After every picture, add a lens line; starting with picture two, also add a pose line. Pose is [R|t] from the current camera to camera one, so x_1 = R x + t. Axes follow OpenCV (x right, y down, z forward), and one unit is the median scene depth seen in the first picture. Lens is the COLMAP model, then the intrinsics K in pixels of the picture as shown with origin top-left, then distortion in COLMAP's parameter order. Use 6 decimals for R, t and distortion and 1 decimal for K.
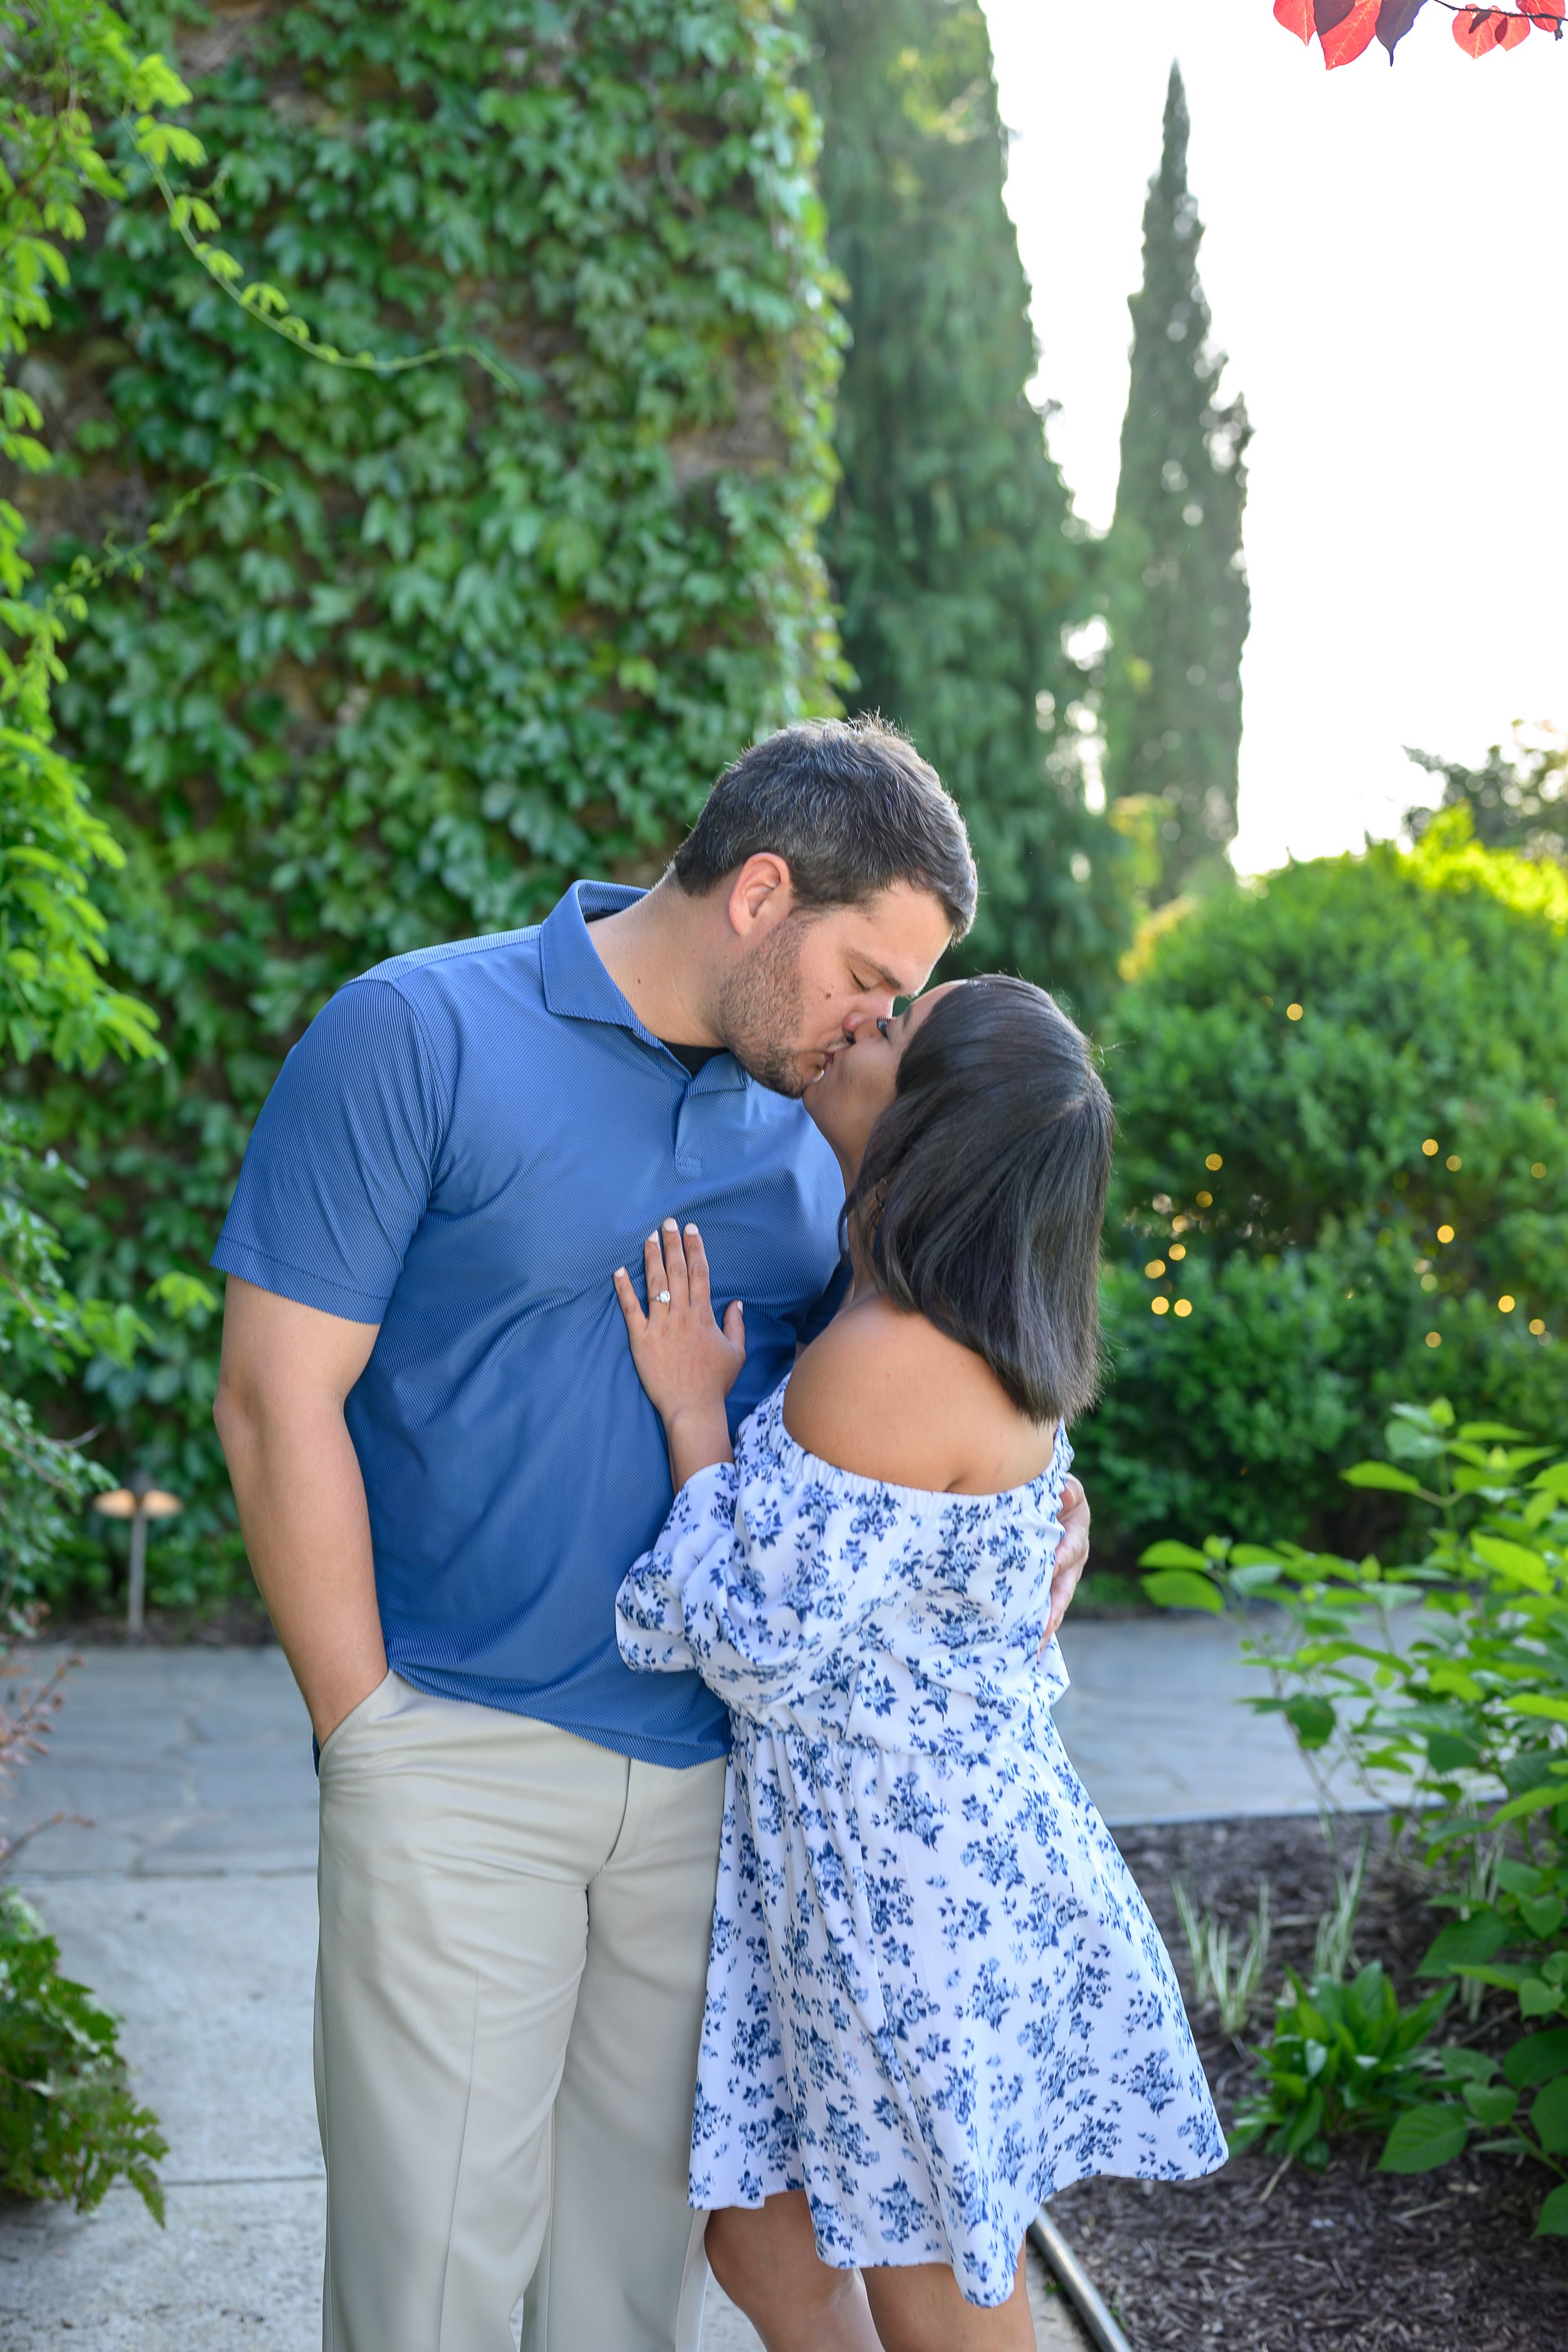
lens RADIAL K [[3429.9, 0, 784.0], [0, 3429.9, 1176.0], [0, 0, 1]] dist [-0.009781, 0.060822]
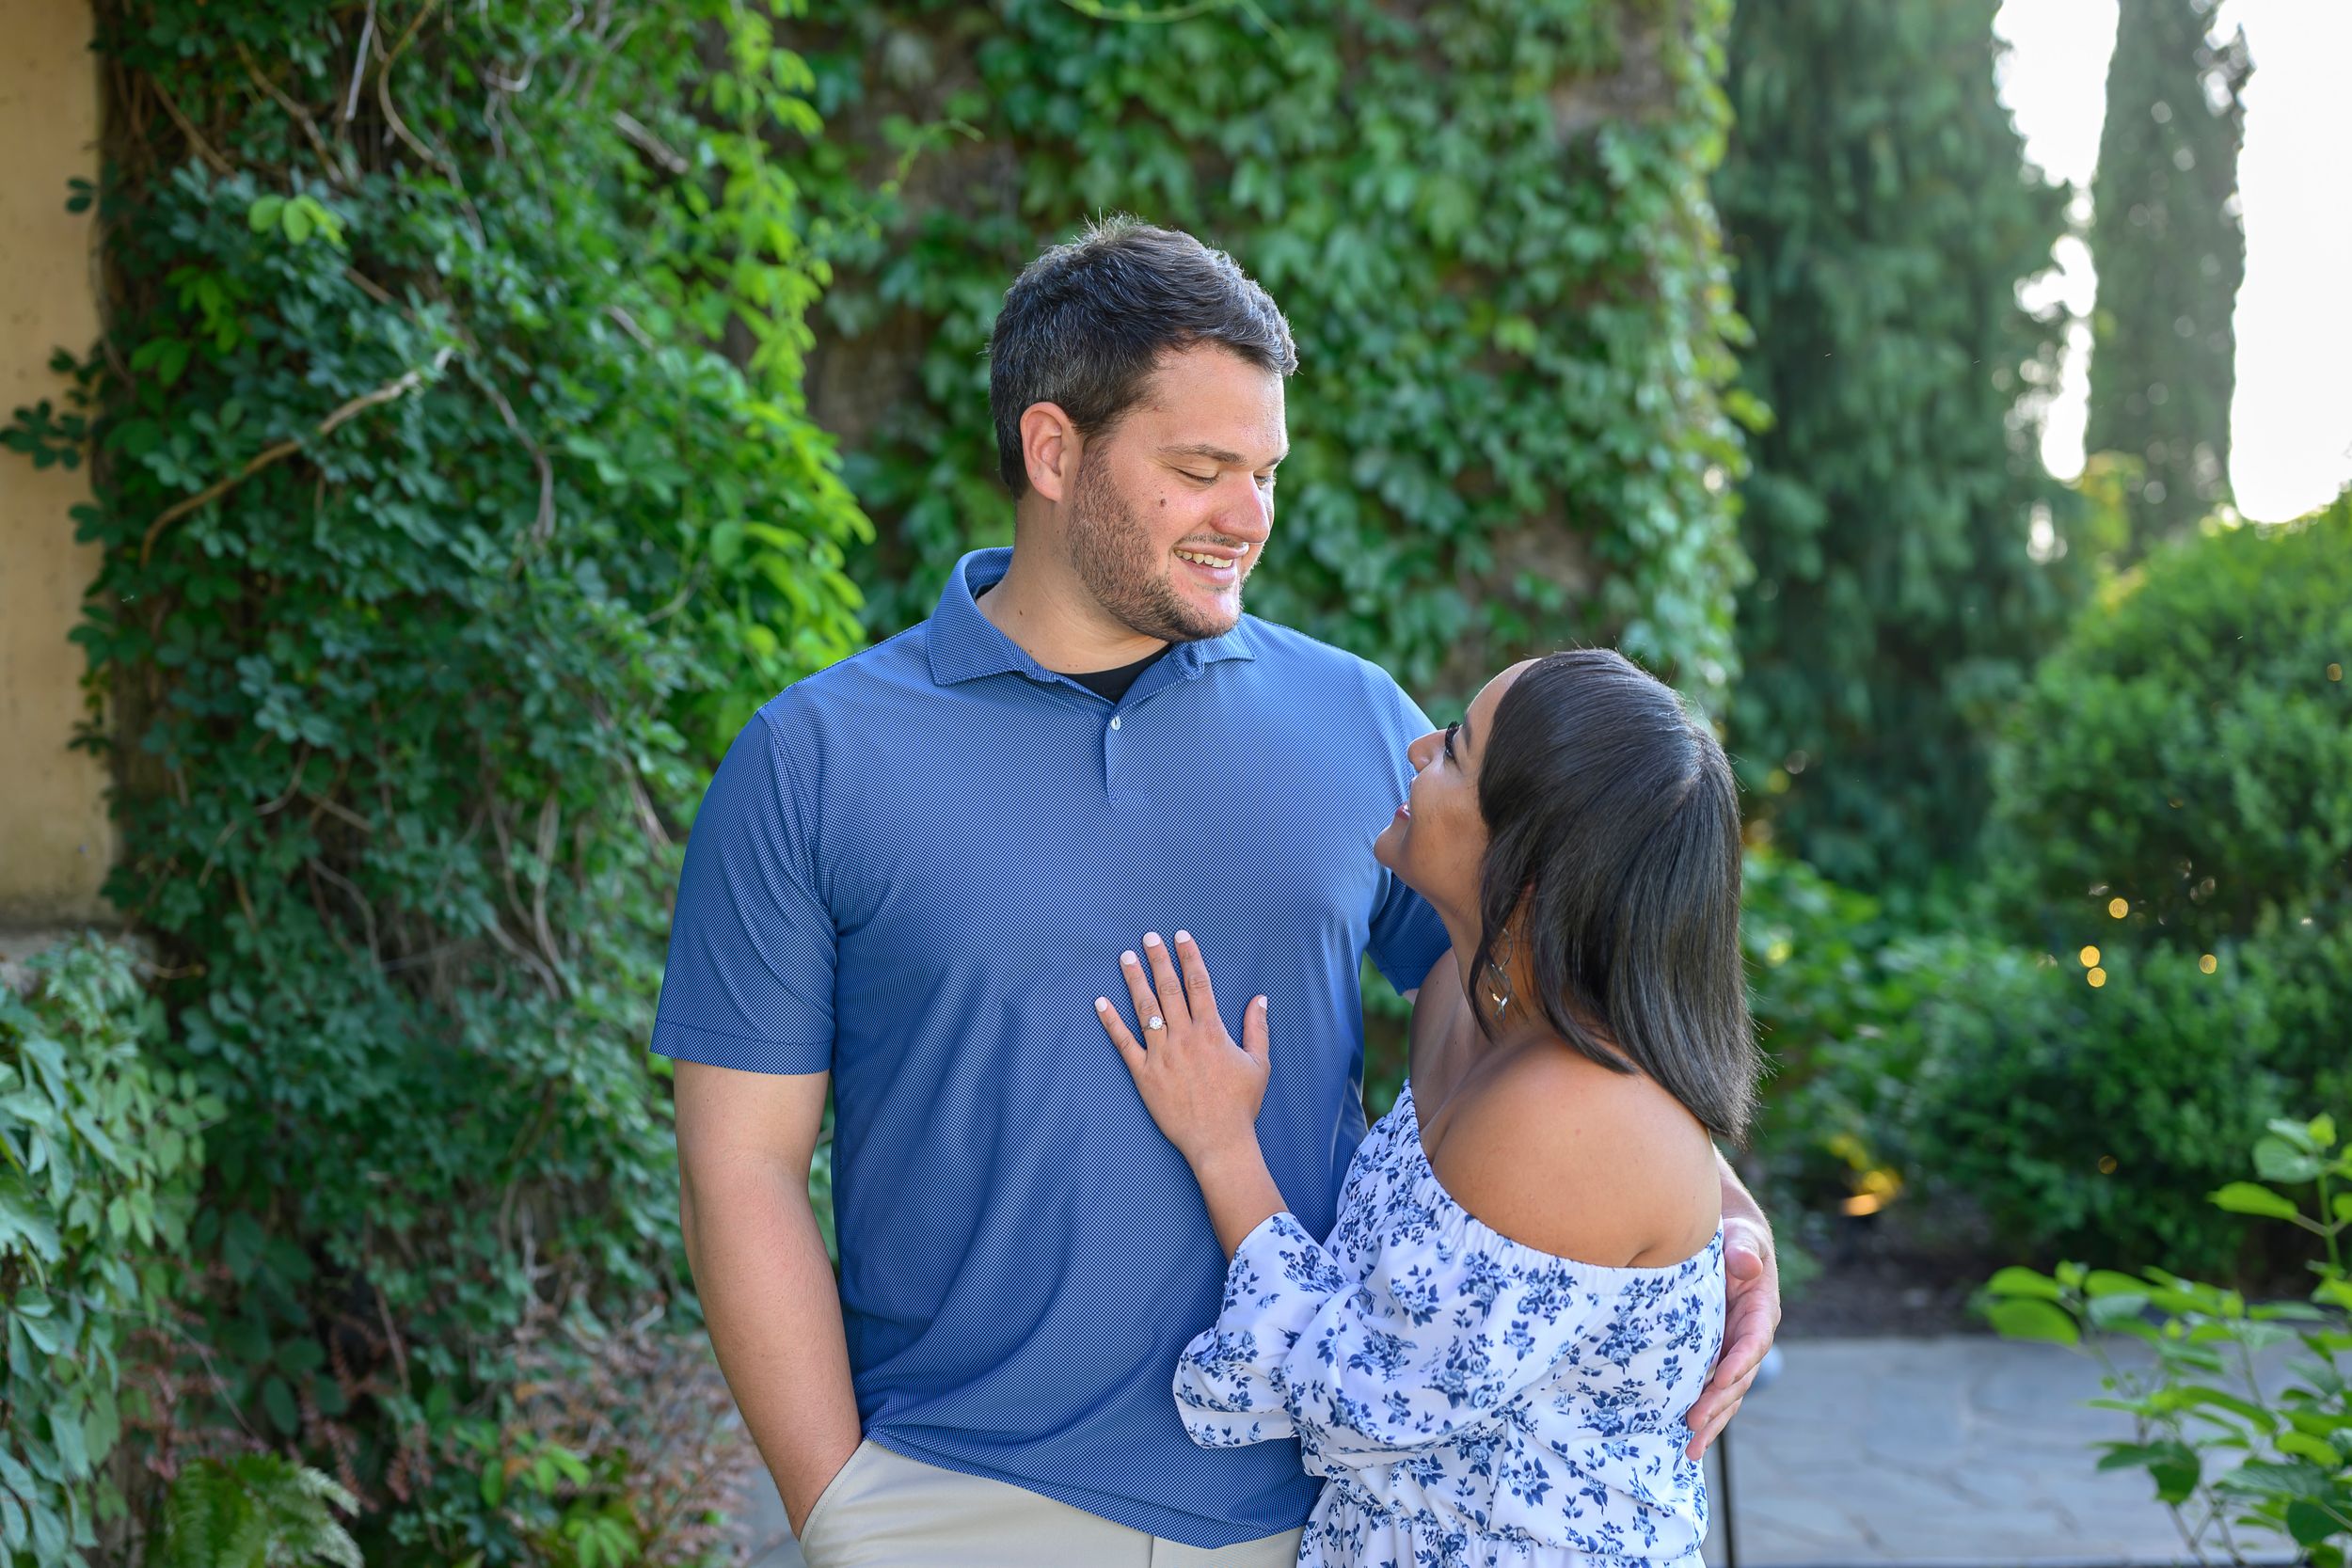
lens RADIAL K [[3429.6, 0, 1176.0], [0, 3429.6, 784.0], [0, 0, 1]] dist [-0.009781, 0.060822]
pose [[0.984158, -0.001060, -0.177291, 0.033892], [-0.002237, 0.999828, -0.018395, -0.002502], [0.177280, 0.018500, 0.983987, 0.041022]]
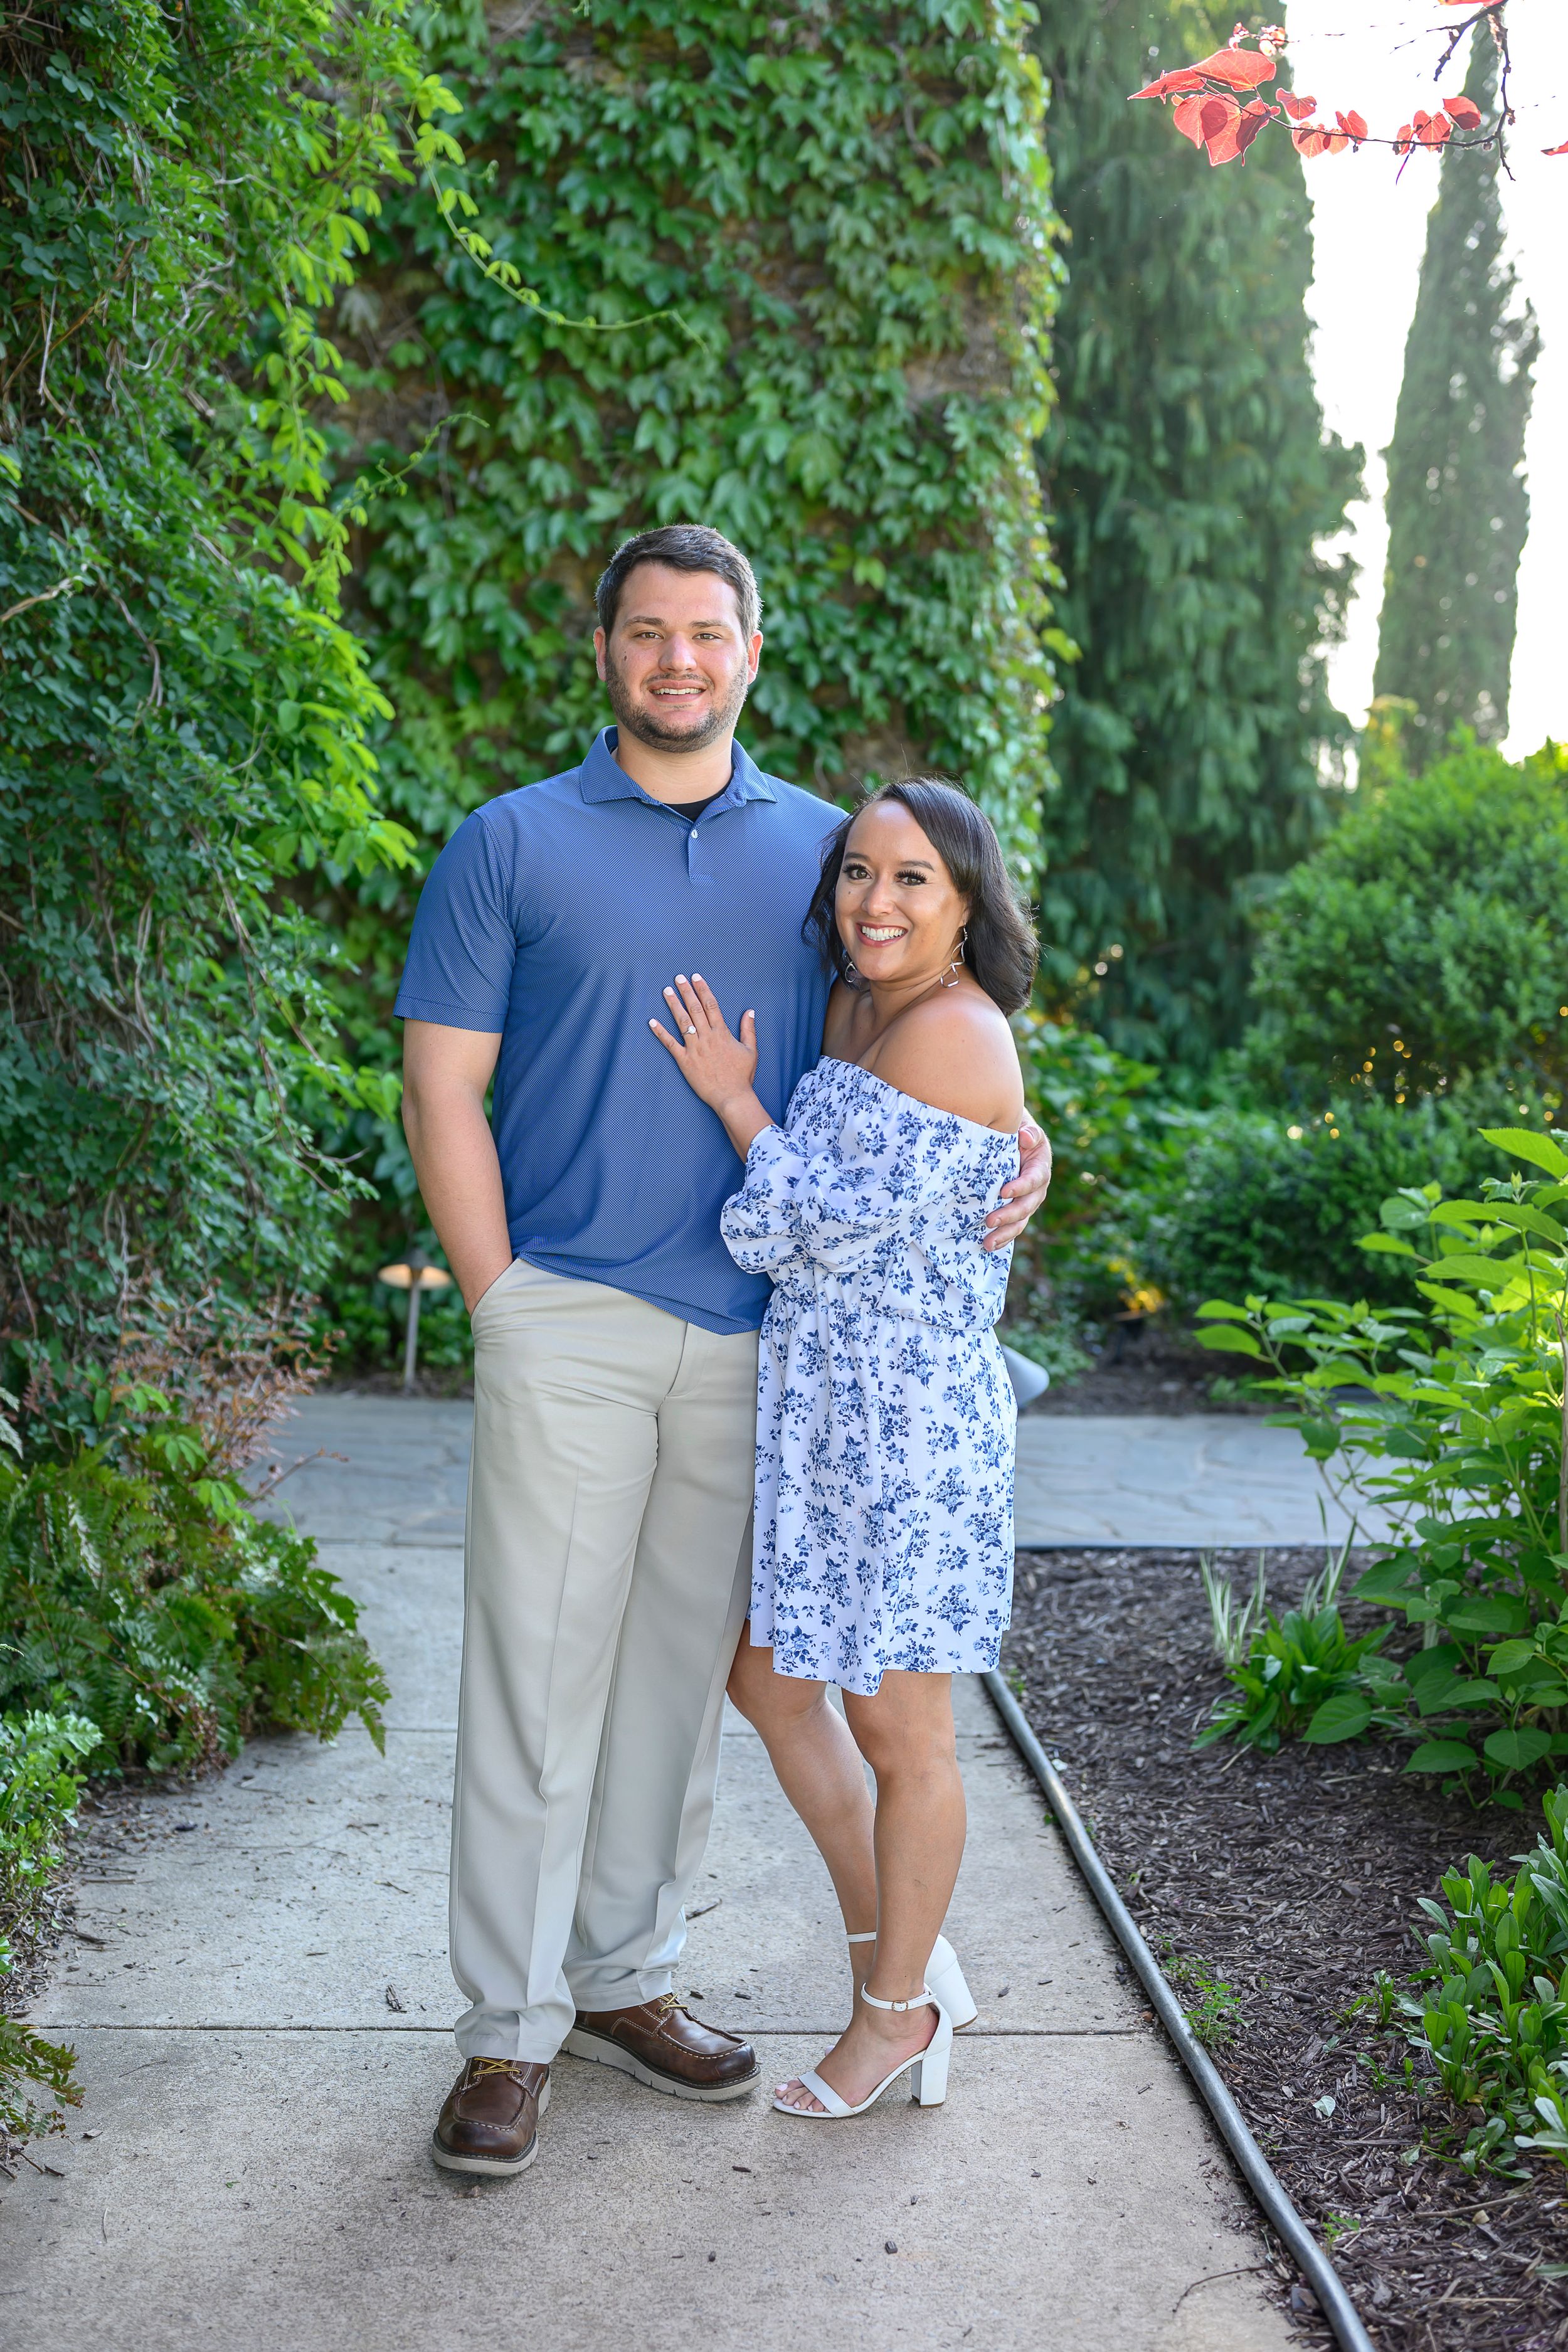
lens RADIAL K [[3455.1, 0, 816.1], [0, 3455.1, 1204.1], [0, 0, 1]] dist [-0.011862, 0.040680]
pose [[0.995705, 0.036163, -0.085234, 0.045403], [-0.032928, 0.998694, 0.039056, 0.019608], [0.086535, -0.036082, 0.995595, -0.153969]]
